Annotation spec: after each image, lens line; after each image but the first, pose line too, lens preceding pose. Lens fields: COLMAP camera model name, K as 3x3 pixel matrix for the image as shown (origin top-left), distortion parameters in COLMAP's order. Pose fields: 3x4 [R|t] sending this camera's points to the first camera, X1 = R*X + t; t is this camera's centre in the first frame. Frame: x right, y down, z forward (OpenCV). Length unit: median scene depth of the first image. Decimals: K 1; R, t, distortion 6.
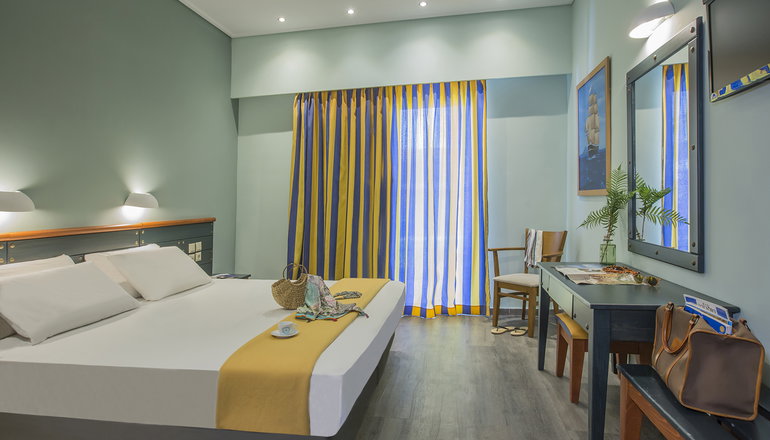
lens RADIAL K [[448.0, 0, 366.7], [0, 448.0, 220.3], [0, 0, 1]] dist [-0.000065, 0.000020]
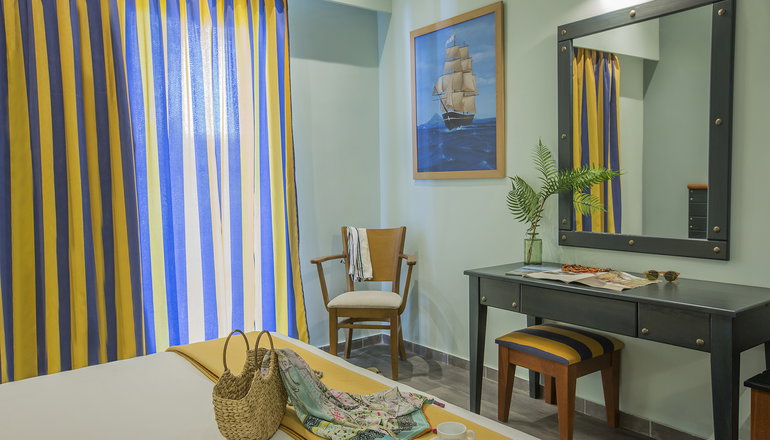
lens RADIAL K [[617.2, 0, 385.0], [0, 617.2, 220.0], [0, 0, 1]] dist [0.005770, 0.001020]
pose [[0.682001, -0.036447, 0.730443, -0.322417], [0.035988, 0.999220, 0.016257, -0.005459], [-0.730465, 0.015200, 0.682781, 0.332550]]
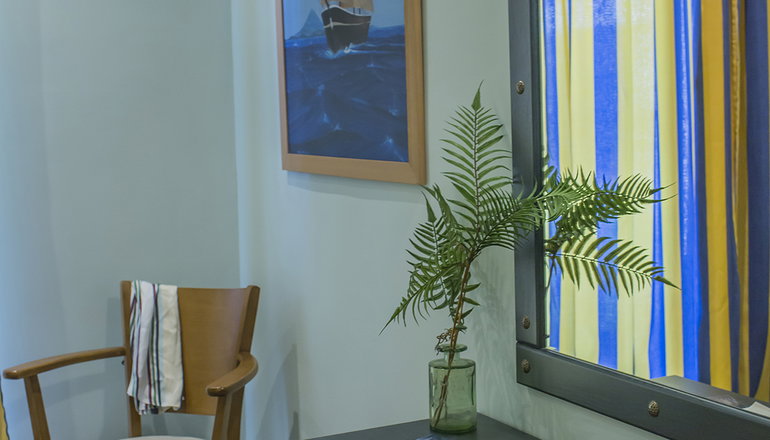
lens RADIAL K [[1213.4, 0, 385.0], [0, 1213.4, 220.0], [0, 0, 1]] dist [-0.176167, -0.016054]
pose [[0.800193, -0.062790, 0.596447, 0.029651], [0.039408, 0.997860, 0.052178, -0.061340], [-0.598446, -0.018248, 0.800955, 0.295654]]
